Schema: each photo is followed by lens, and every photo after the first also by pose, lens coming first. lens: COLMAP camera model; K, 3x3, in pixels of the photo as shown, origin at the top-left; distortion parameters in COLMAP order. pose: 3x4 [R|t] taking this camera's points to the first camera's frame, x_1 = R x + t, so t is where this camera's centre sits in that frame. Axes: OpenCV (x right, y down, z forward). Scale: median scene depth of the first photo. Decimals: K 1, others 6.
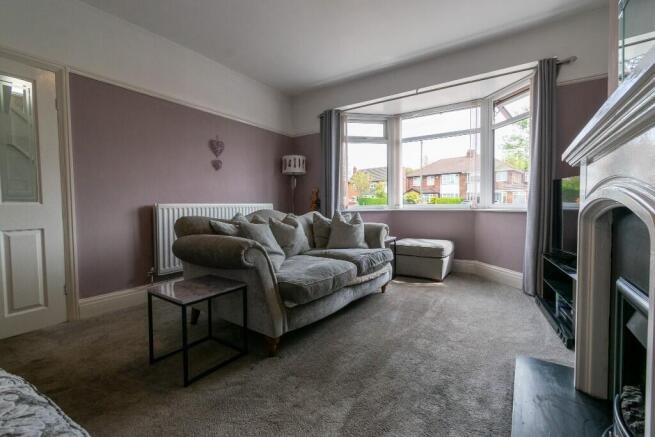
lens RADIAL K [[287.8, 0, 326.4], [0, 287.8, 215.9], [0, 0, 1]] dist [-0.003356, -0.000101]
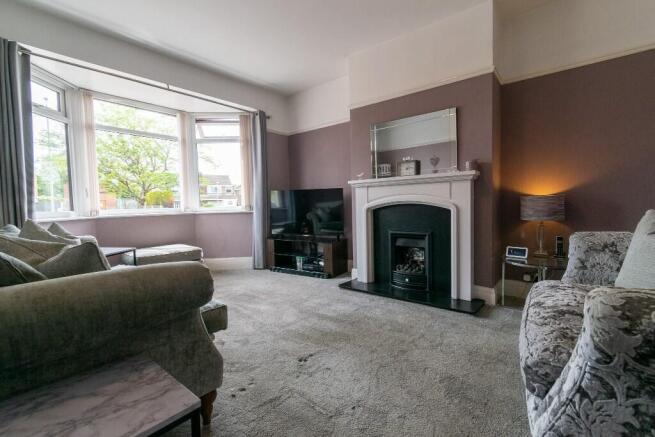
lens RADIAL K [[287.8, 0, 326.7], [0, 287.8, 215.1], [0, 0, 1]] dist [-0.003356, -0.000101]
pose [[0.102750, -0.033065, 0.994158, -0.521229], [0.056493, 0.998028, 0.027355, -0.015375], [-0.993102, 0.053352, 0.104415, 0.382306]]
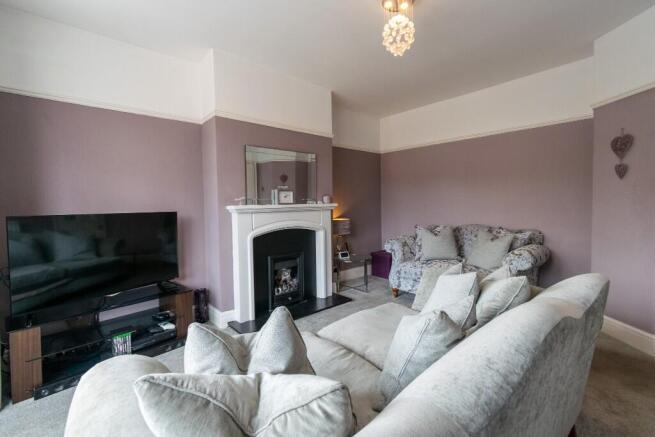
lens RADIAL K [[287.8, 0, 327.4], [0, 287.8, 218.6], [0, 0, 1]] dist [-0.003356, -0.000101]
pose [[-0.963358, 0.017264, 0.267662, -0.097490], [0.039907, 0.996045, 0.079385, -0.099745], [-0.265233, 0.087158, -0.960237, 0.983254]]
